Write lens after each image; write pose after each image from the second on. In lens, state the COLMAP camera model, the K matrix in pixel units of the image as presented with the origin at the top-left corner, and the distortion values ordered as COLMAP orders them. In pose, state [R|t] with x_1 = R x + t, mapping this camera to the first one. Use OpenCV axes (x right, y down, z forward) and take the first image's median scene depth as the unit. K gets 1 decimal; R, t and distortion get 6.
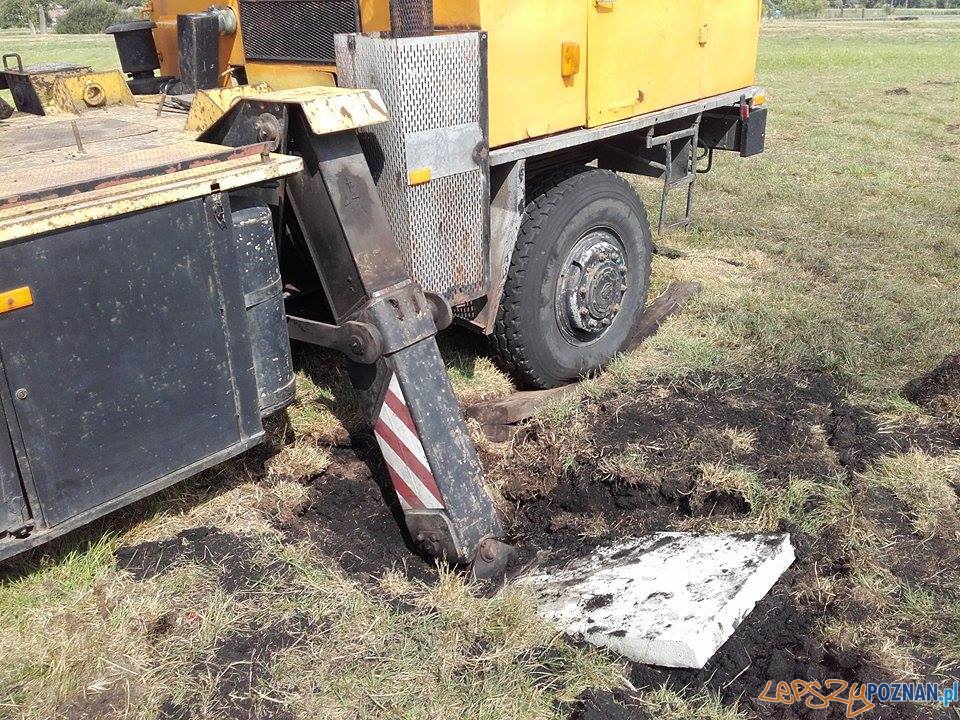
lens RADIAL K [[883.7, 0, 508.1], [0, 883.7, 321.8], [0, 0, 1]] dist [0.107559, -0.239234]
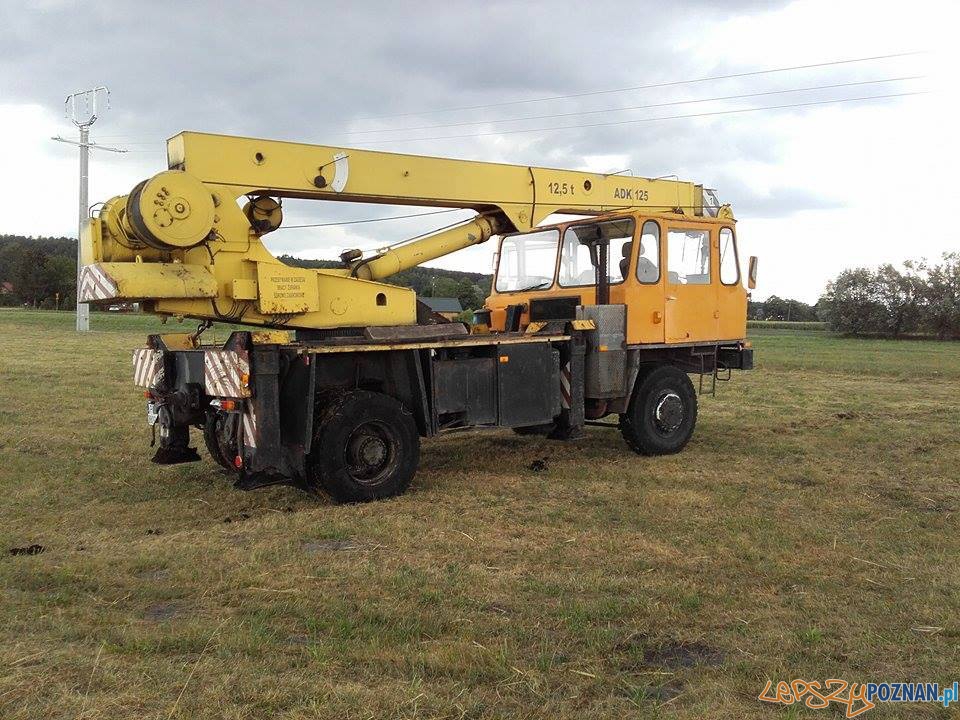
lens RADIAL K [[883.7, 0, 508.1], [0, 883.7, 321.8], [0, 0, 1]] dist [0.107559, -0.239234]
pose [[0.990752, 0.027084, -0.132954, -0.022744], [-0.070790, 0.939124, -0.336206, 0.708861], [0.115755, 0.342509, 0.932356, -1.680835]]
